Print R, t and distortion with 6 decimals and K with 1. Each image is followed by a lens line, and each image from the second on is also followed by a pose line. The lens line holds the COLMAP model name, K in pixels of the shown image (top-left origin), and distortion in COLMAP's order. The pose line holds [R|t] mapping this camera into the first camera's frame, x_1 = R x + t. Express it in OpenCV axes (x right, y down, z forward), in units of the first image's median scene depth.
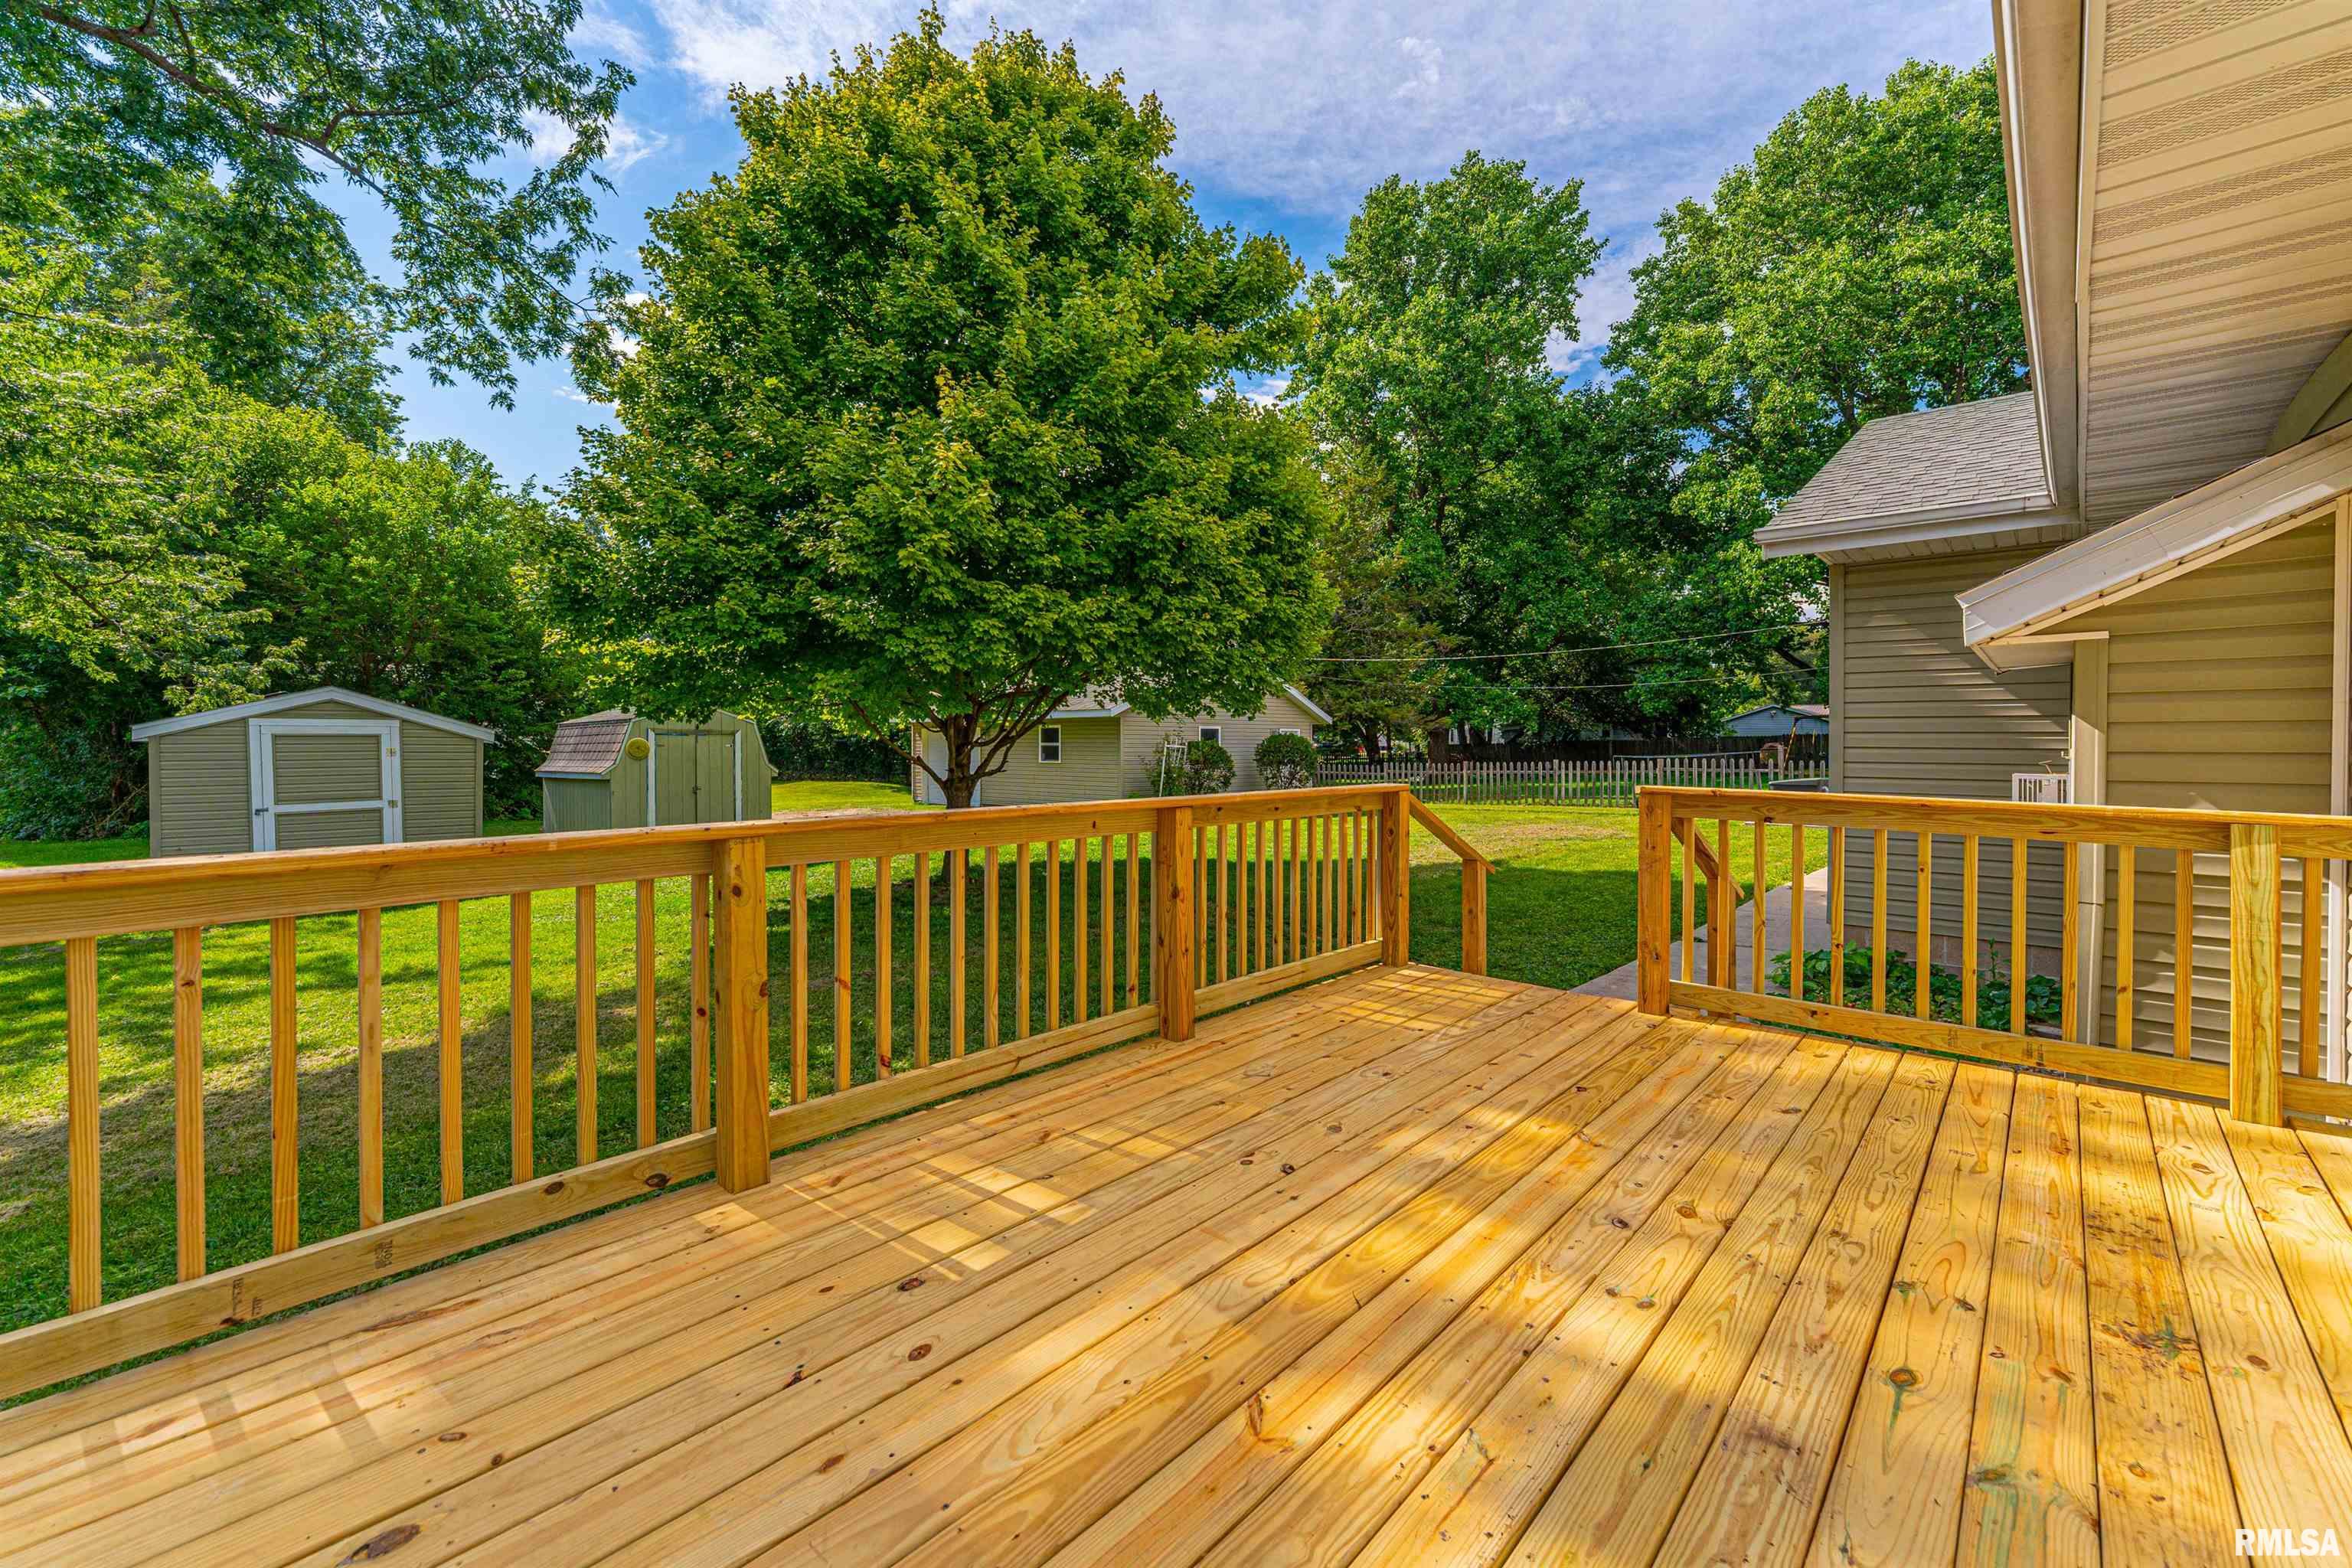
lens RADIAL K [[953.7, 0, 1181.8], [0, 953.7, 750.4], [0, 0, 1]] dist [0.007201, -0.002195]
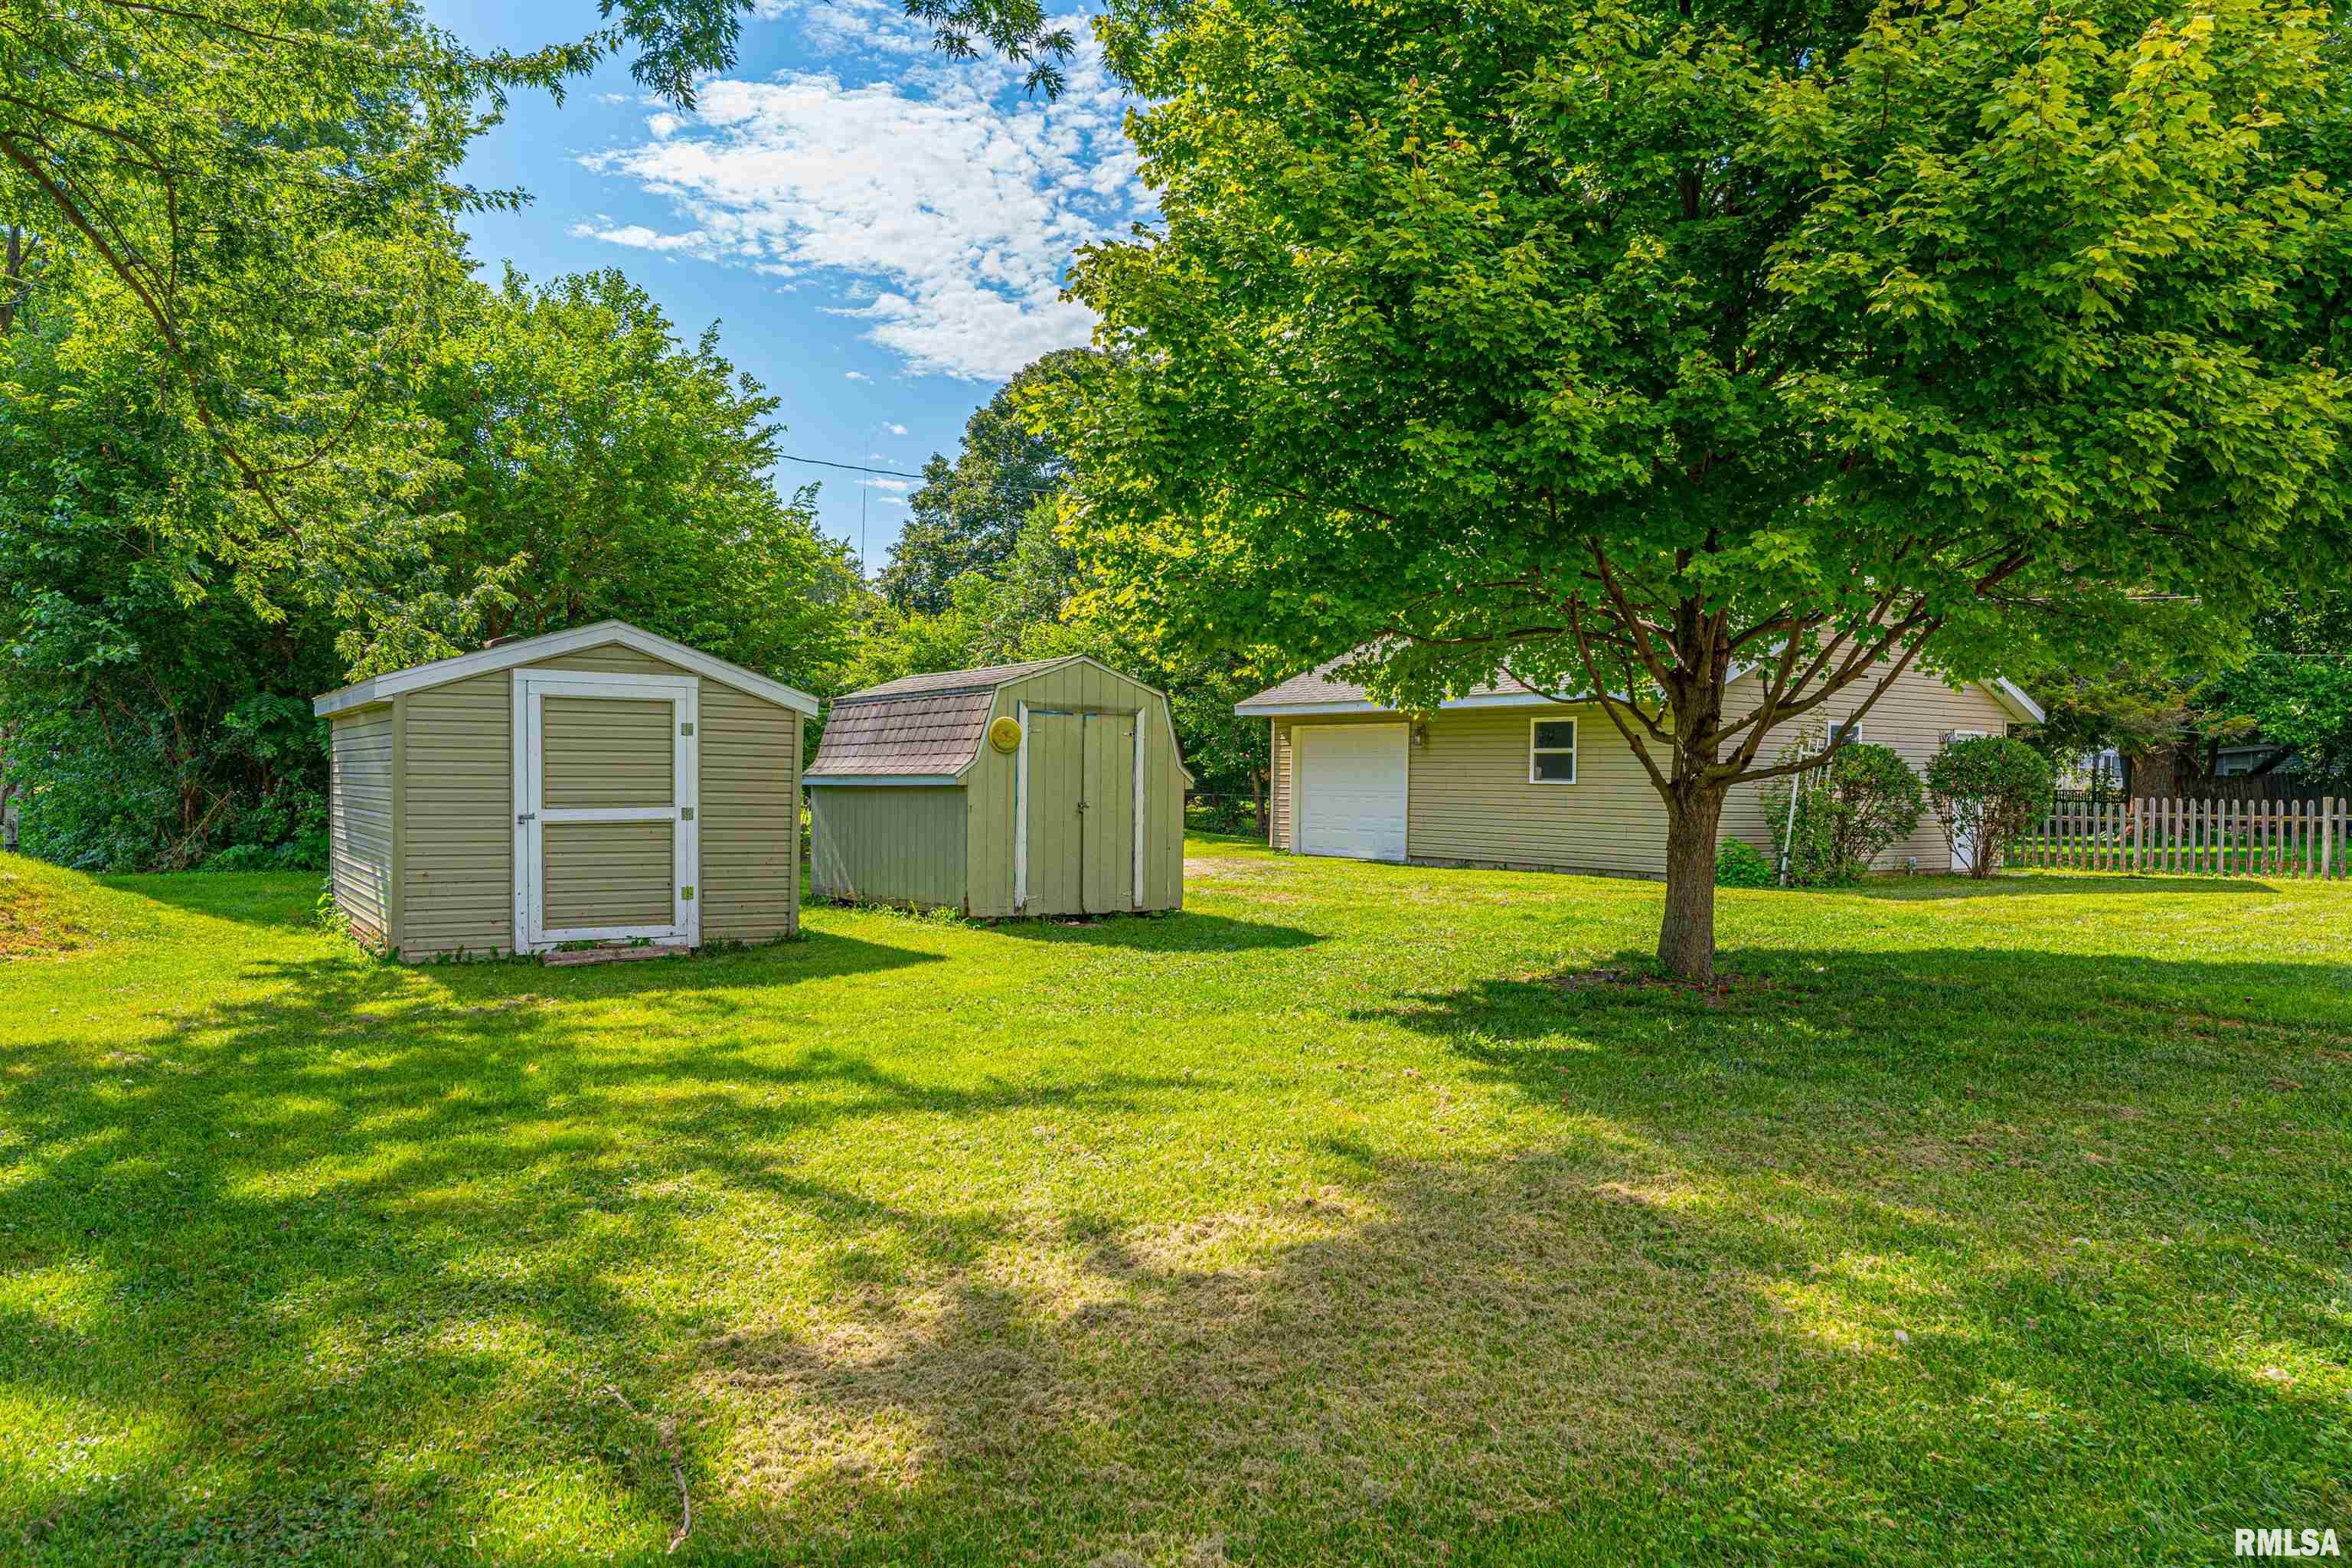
lens RADIAL K [[1576.1, 0, 1169.7], [0, 1576.1, 781.2], [0, 0, 1]] dist [-0.006934, -0.000802]
pose [[0.978312, 0.012469, -0.206763, -0.304053], [-0.013598, 0.999899, -0.004038, 0.033445], [0.206692, 0.006762, 0.978383, 0.078356]]
